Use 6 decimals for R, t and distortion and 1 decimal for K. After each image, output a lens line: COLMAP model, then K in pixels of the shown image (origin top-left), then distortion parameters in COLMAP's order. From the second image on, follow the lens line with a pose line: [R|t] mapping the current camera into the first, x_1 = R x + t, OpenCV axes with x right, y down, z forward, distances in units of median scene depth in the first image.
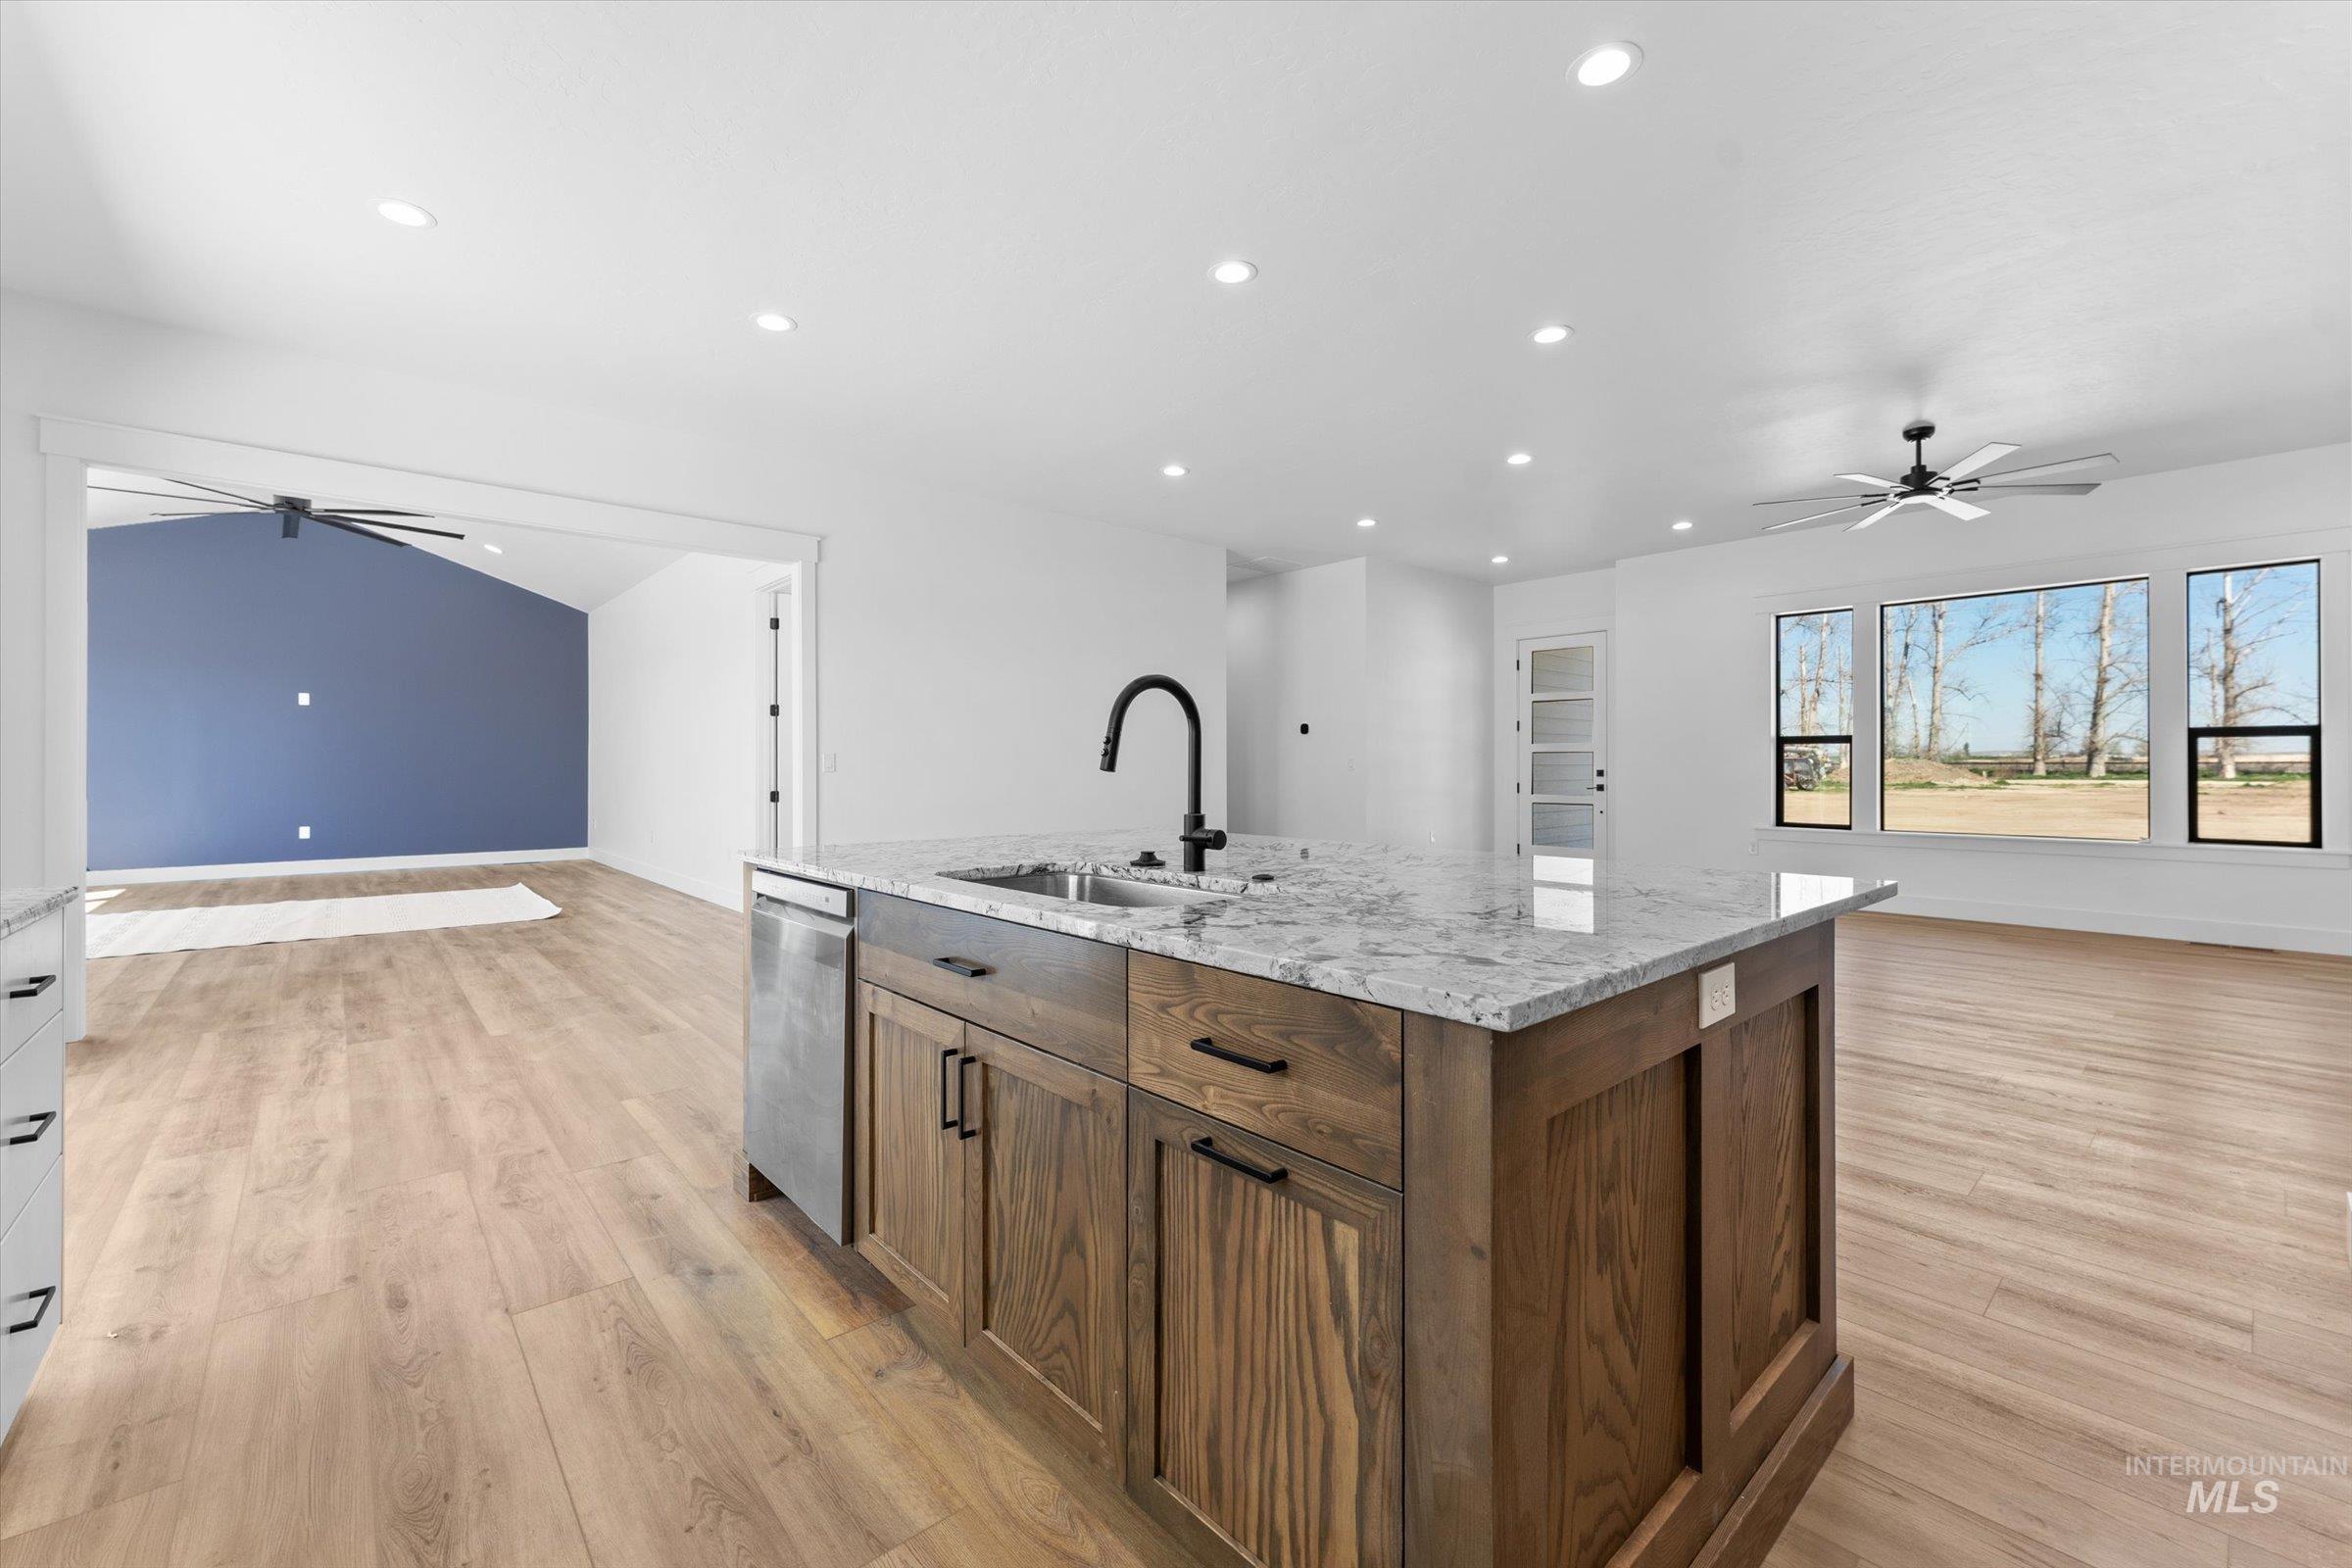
lens RADIAL K [[957.8, 0, 1171.2], [0, 957.8, 762.5], [0, 0, 1]] dist [0.002402, -0.000277]
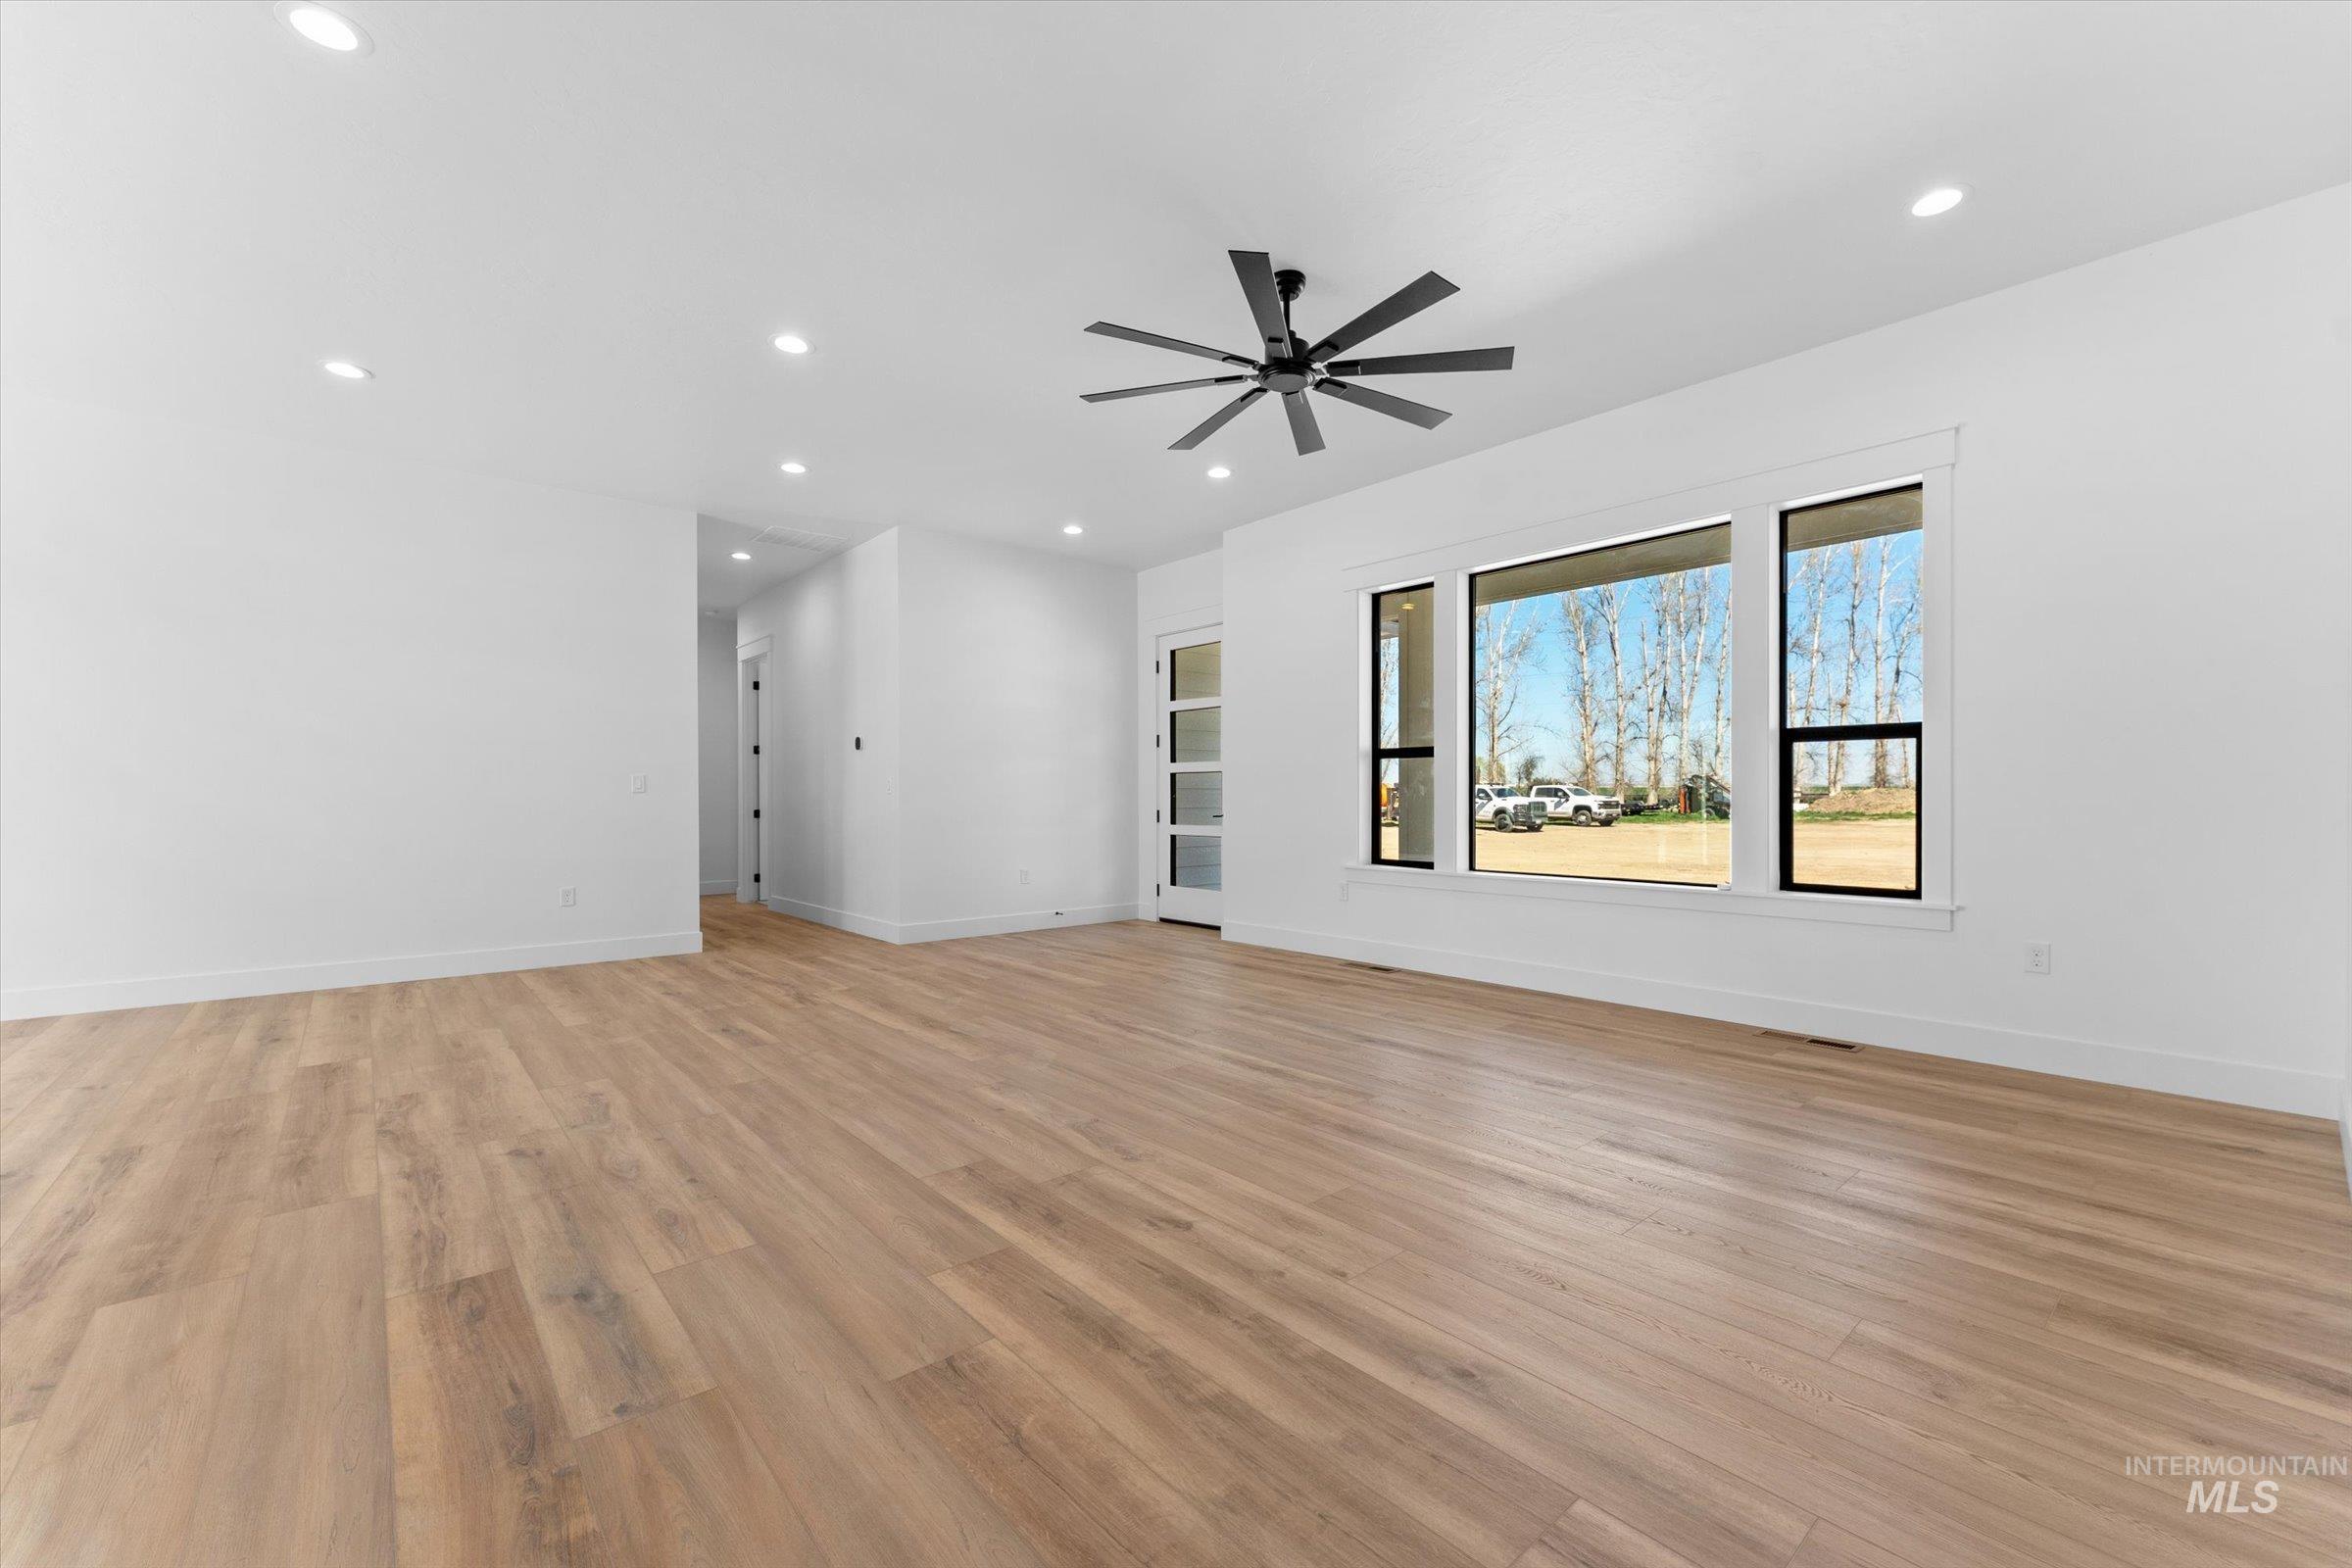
lens RADIAL K [[957.8, 0, 1188.7], [0, 957.8, 797.0], [0, 0, 1]] dist [0.002402, -0.000277]
pose [[0.999954, -0.000484, -0.009565, 0.422428], [0.000507, 0.999997, 0.002445, 0.008499], [0.009564, -0.002449, 0.999951, 0.192117]]
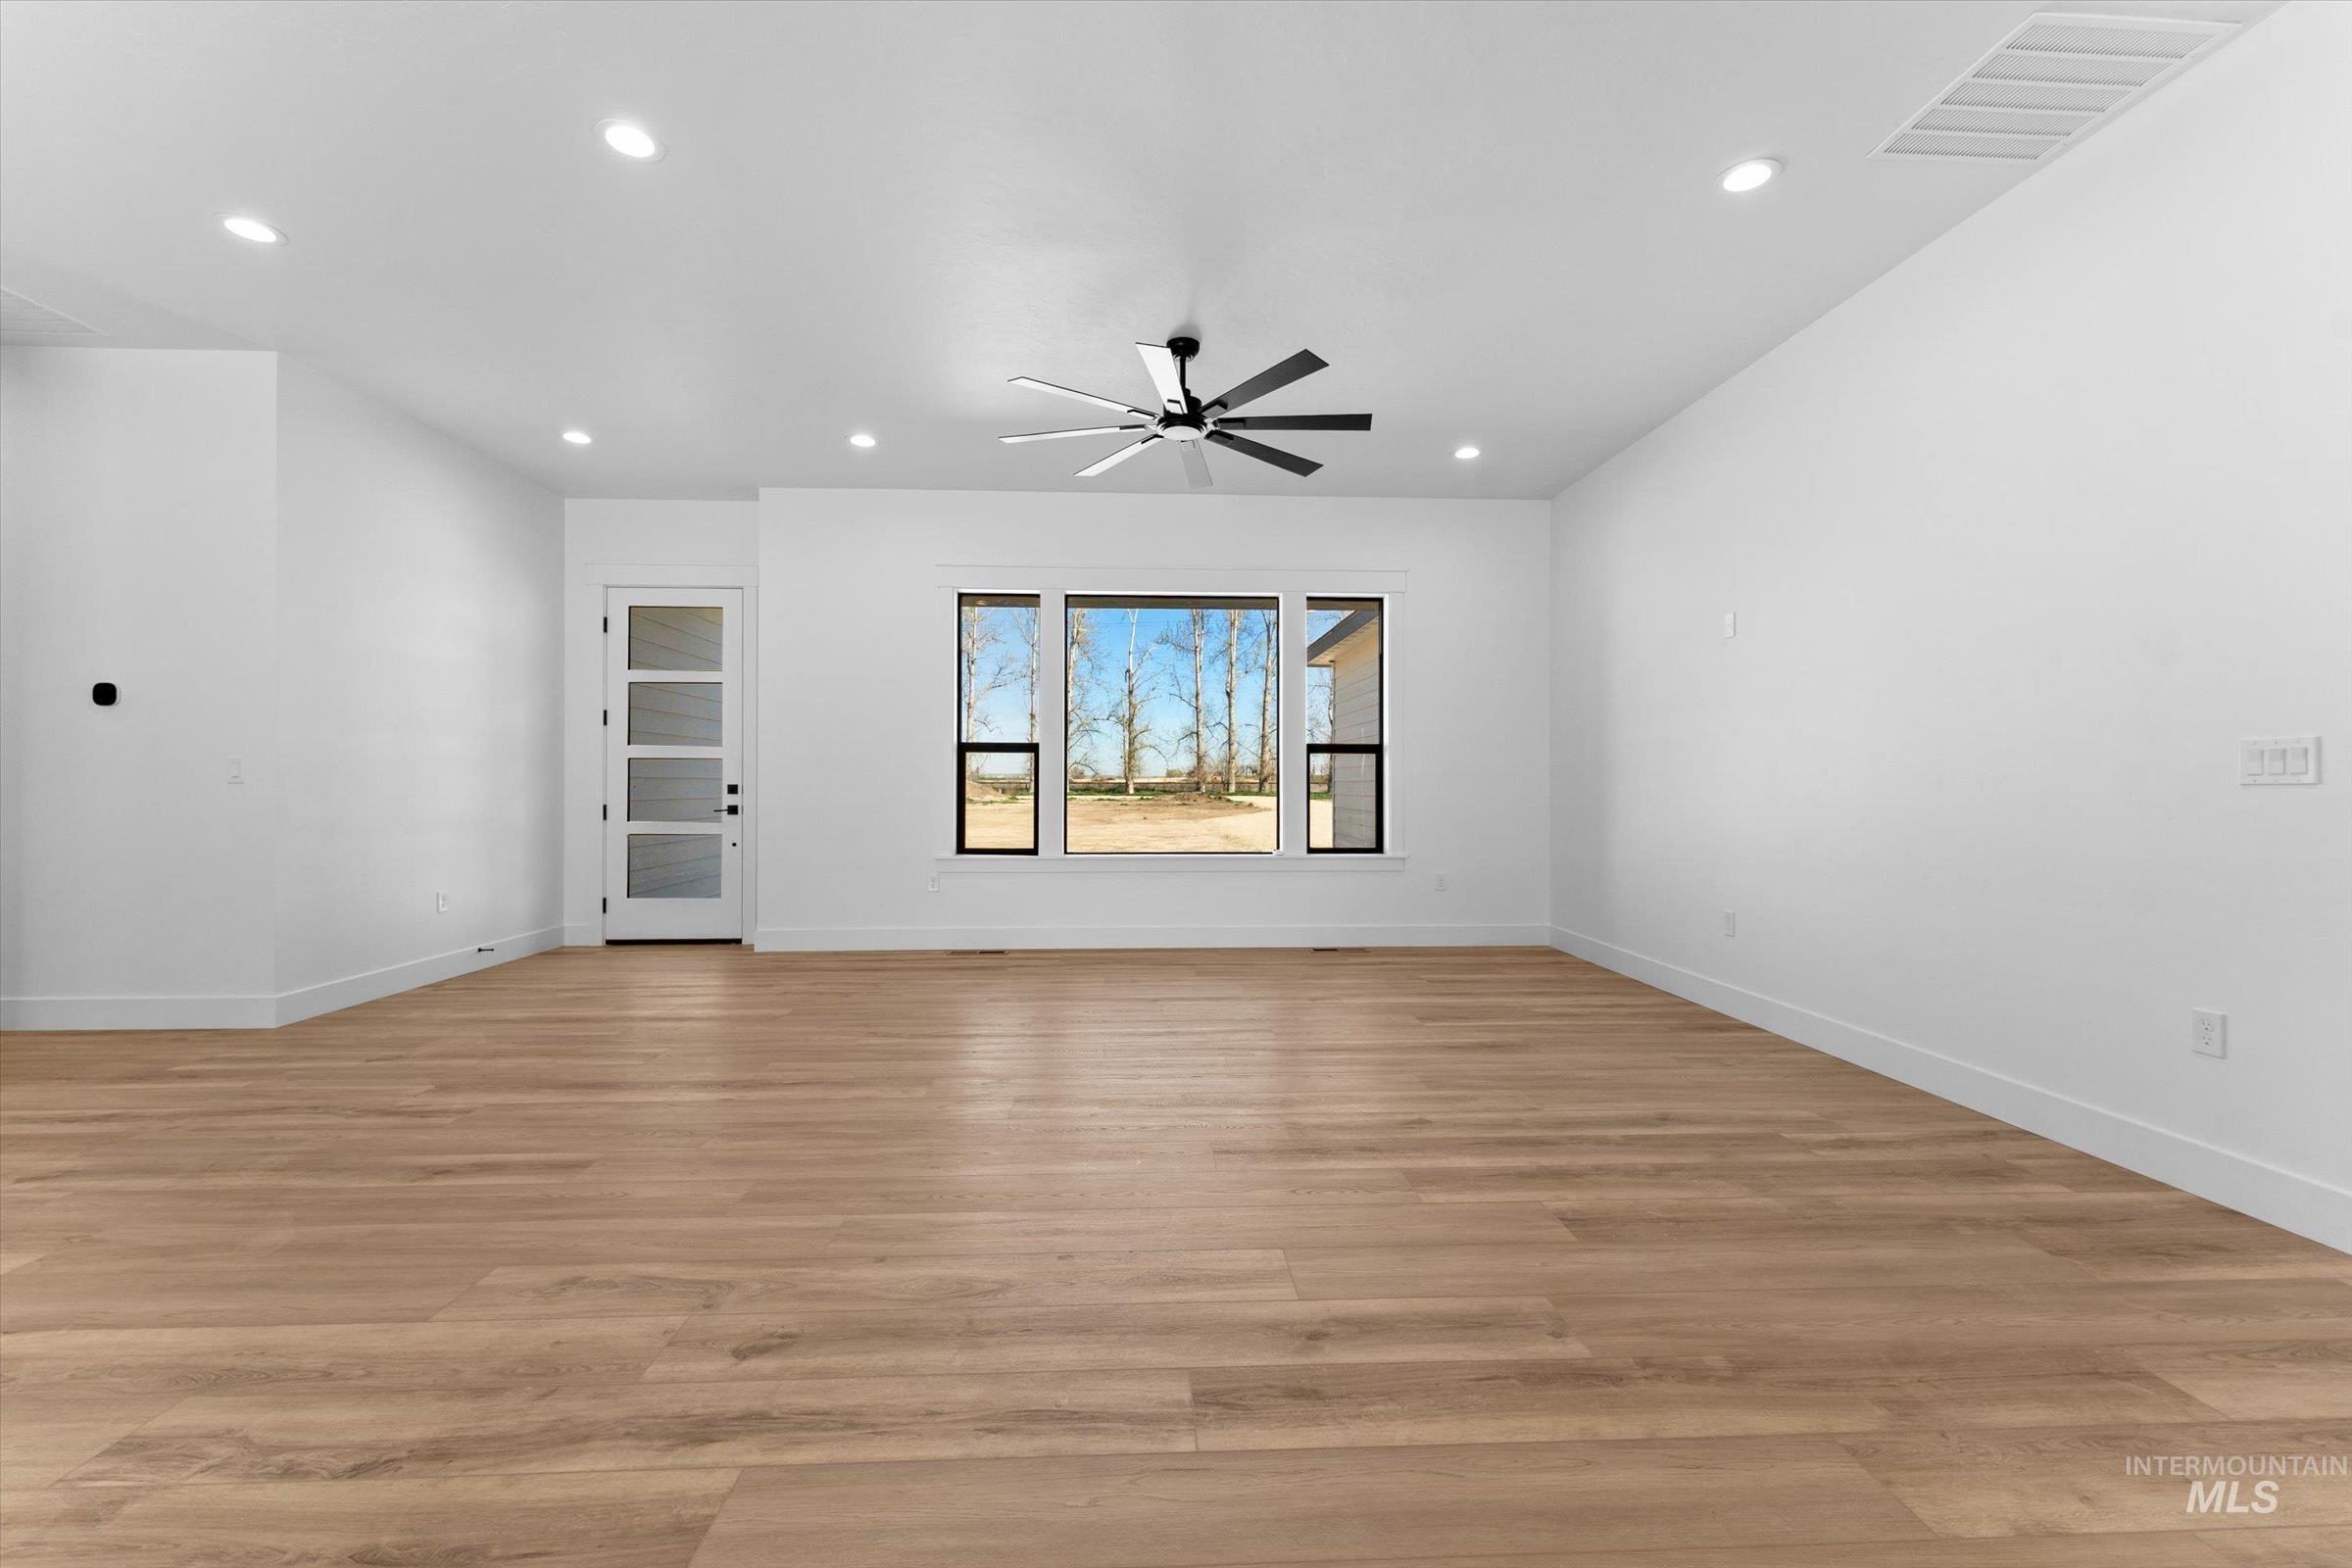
lens RADIAL K [[957.8, 0, 1175.1], [0, 957.8, 787.7], [0, 0, 1]] dist [0.002402, -0.000277]
pose [[0.623601, -0.000139, 0.781743, 0.098976], [-0.004793, 0.999981, 0.004001, 0.005572], [-0.781728, -0.006242, 0.623588, 0.308035]]
